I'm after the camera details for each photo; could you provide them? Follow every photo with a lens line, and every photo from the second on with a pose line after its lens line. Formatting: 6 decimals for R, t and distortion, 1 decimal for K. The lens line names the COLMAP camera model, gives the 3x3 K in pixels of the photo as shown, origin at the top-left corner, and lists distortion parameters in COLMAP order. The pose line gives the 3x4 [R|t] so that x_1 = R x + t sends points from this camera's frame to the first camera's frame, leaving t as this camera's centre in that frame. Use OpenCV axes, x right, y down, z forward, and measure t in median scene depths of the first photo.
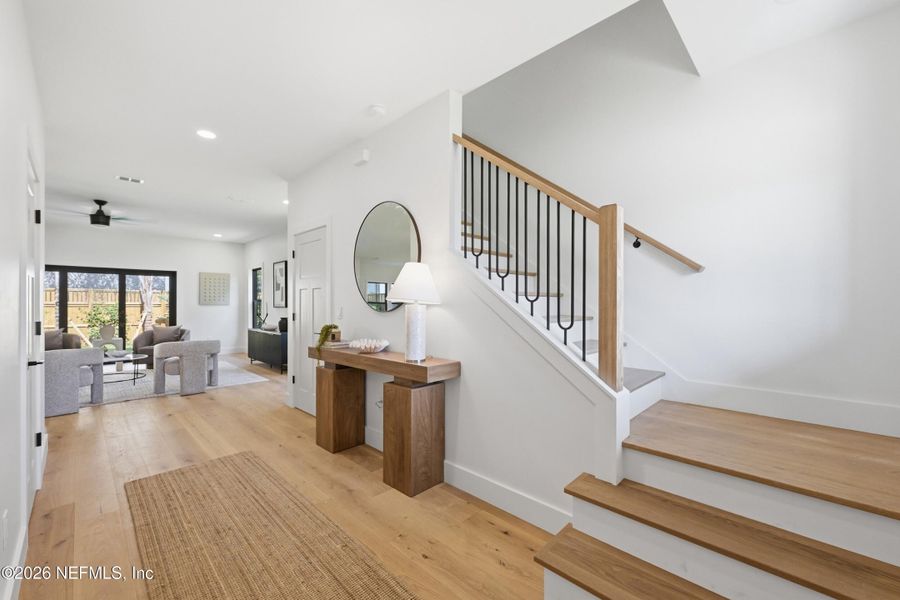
lens RADIAL K [[361.9, 0, 451.1], [0, 361.9, 301.4], [0, 0, 1]] dist [0.000155, 0.000038]
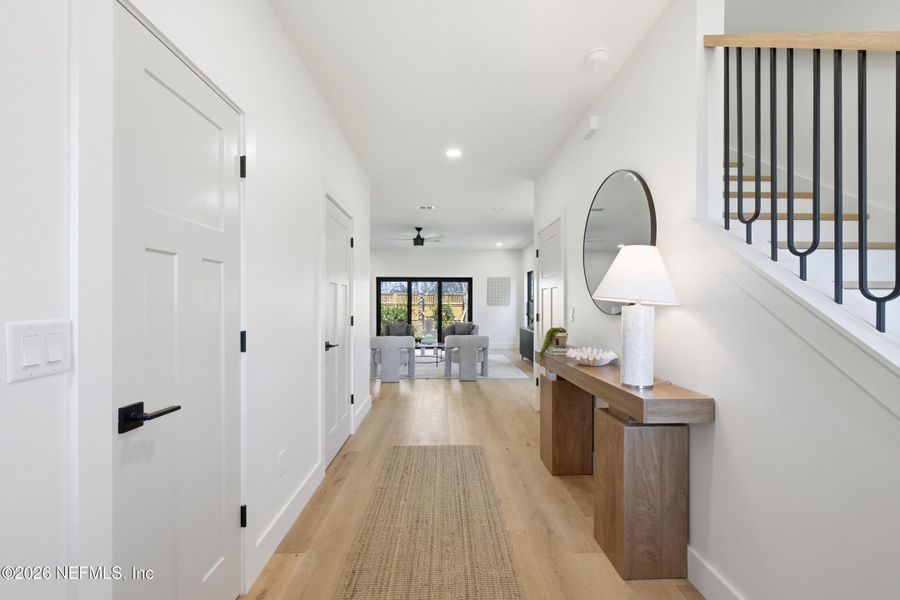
lens RADIAL K [[361.9, 0, 451.1], [0, 361.9, 302.3], [0, 0, 1]] dist [0.000155, 0.000038]
pose [[0.724657, -0.000588, -0.689109, 0.109894], [0.001058, 0.999999, 0.000259, 0.001021], [0.689109, -0.000916, 0.724657, 0.216528]]
